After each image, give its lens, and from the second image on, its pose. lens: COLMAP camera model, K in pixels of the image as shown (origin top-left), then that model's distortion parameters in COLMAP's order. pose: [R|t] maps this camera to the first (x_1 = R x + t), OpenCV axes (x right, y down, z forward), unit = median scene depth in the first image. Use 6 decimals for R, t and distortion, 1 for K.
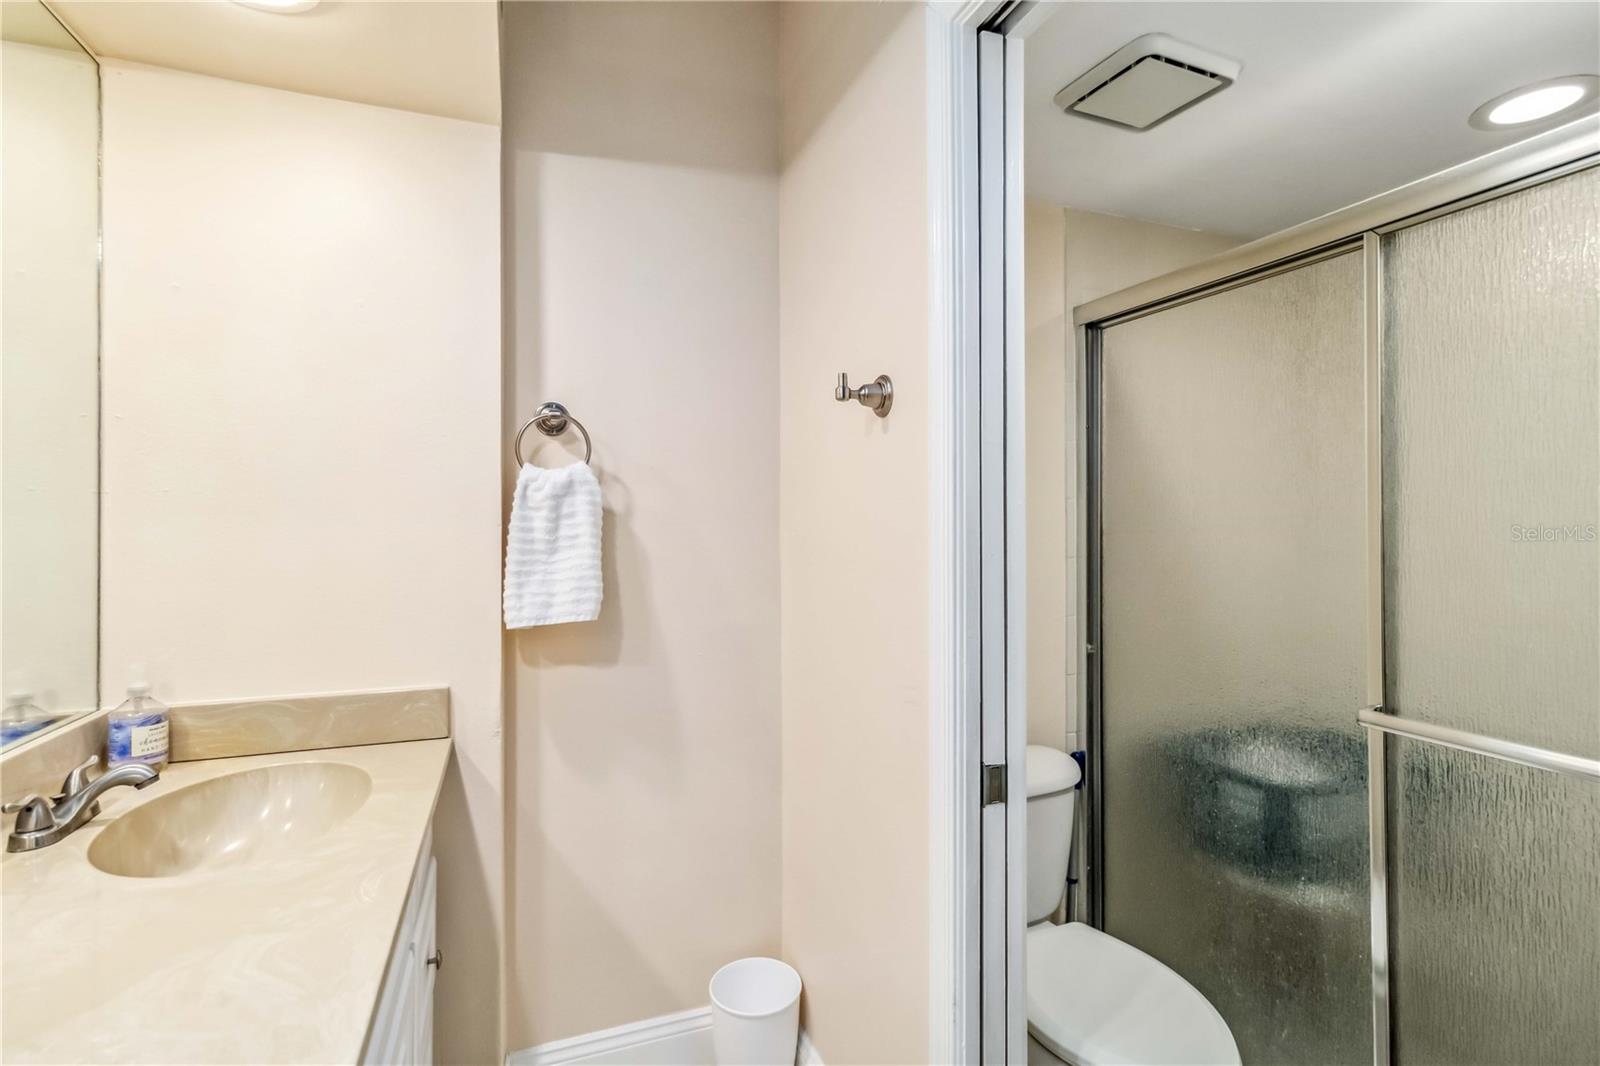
lens RADIAL K [[750.5, 0, 811.6], [0, 750.5, 507.3], [0, 0, 1]] dist [0.002607, 0.000244]
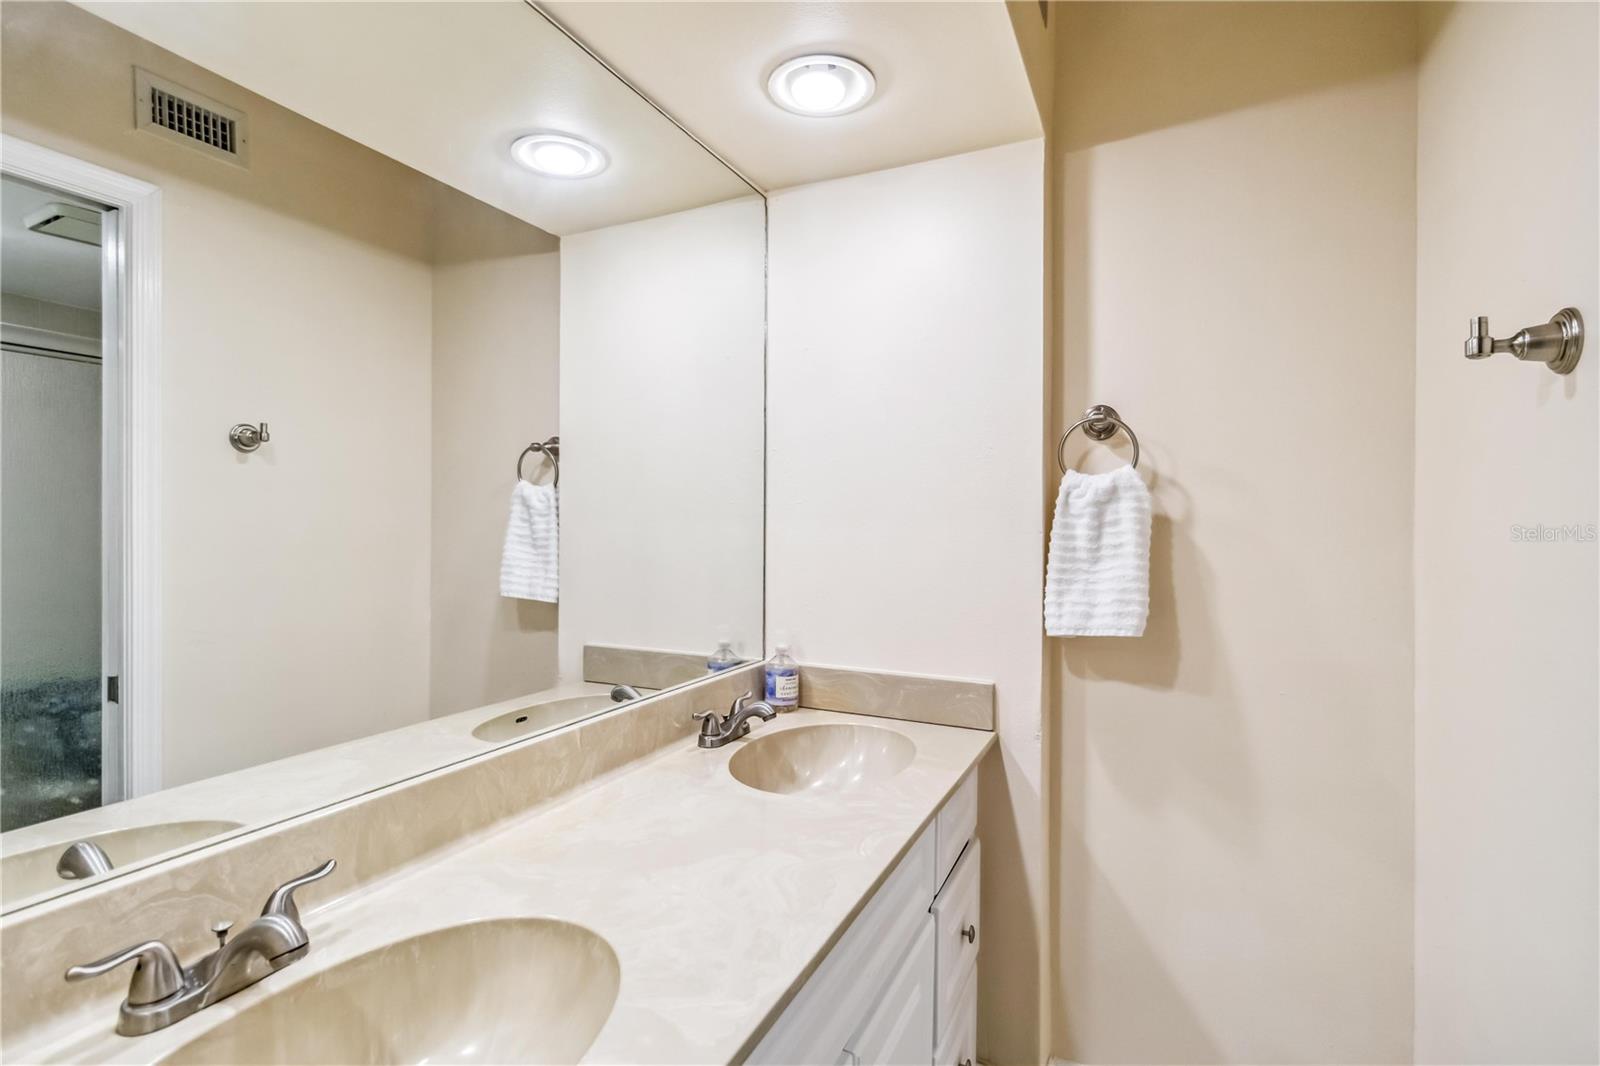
lens RADIAL K [[750.5, 0, 809.9], [0, 750.5, 519.1], [0, 0, 1]] dist [0.002607, 0.000244]
pose [[0.699628, 0.001617, -0.714506, 0.109192], [0.002269, 0.999987, 0.004485, 0.000901], [0.714504, -0.004759, 0.699615, 0.084169]]
